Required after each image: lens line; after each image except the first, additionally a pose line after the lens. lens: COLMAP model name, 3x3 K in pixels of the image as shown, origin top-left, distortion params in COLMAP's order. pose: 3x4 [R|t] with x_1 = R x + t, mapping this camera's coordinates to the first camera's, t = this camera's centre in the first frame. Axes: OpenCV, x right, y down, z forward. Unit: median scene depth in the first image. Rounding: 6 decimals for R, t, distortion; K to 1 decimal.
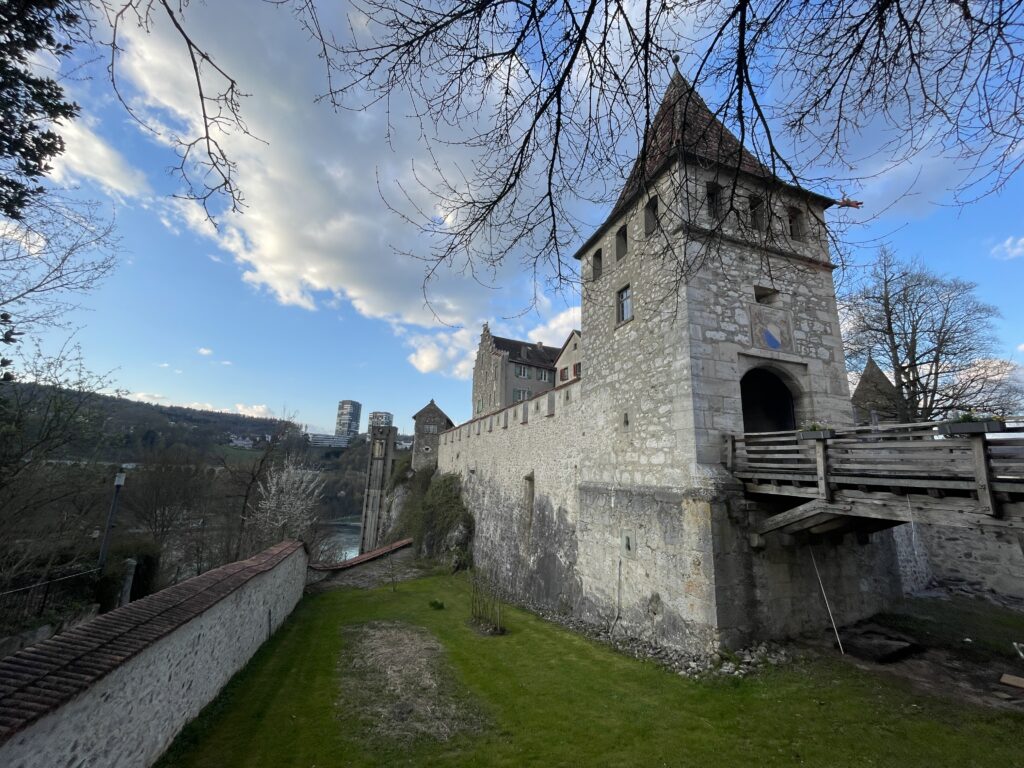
lens RADIAL K [[415.1, 0, 510.1], [0, 415.1, 381.6], [0, 0, 1]] dist [-0.007626, 0.001442]
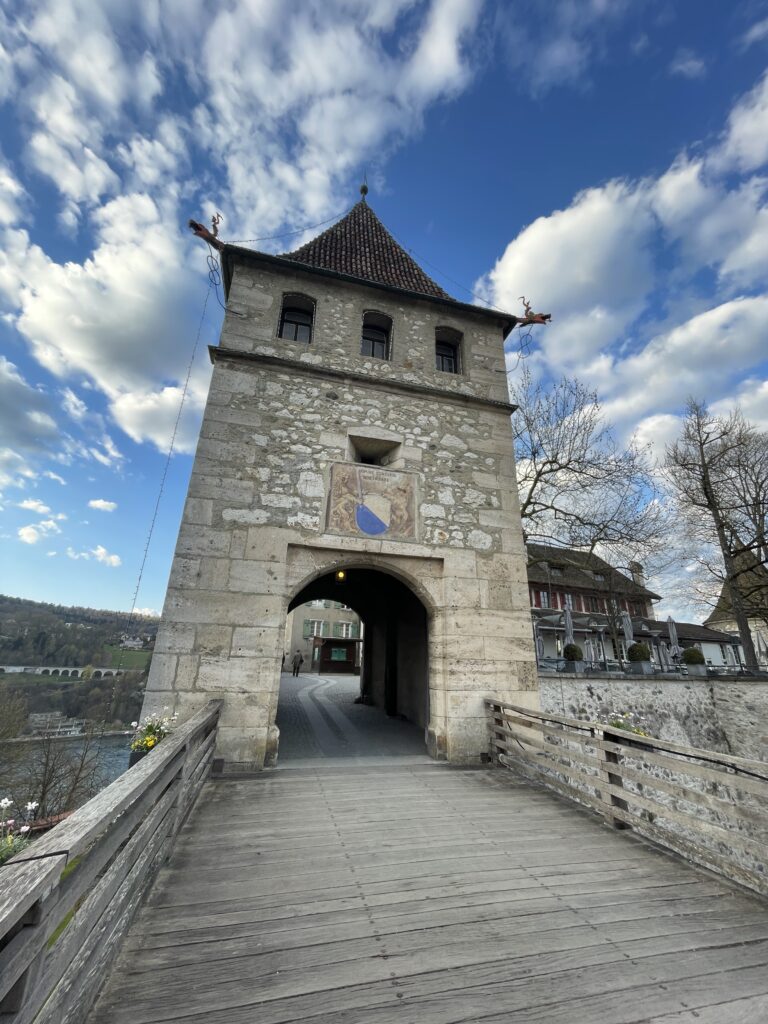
lens RADIAL K [[415.1, 0, 382.5], [0, 415.1, 512.5], [0, 0, 1]] dist [-0.007626, 0.001442]
pose [[0.998119, -0.035042, -0.050295, 0.675348], [0.027331, 0.988826, -0.146545, -0.023417], [0.054868, 0.144895, 0.987925, 0.402758]]
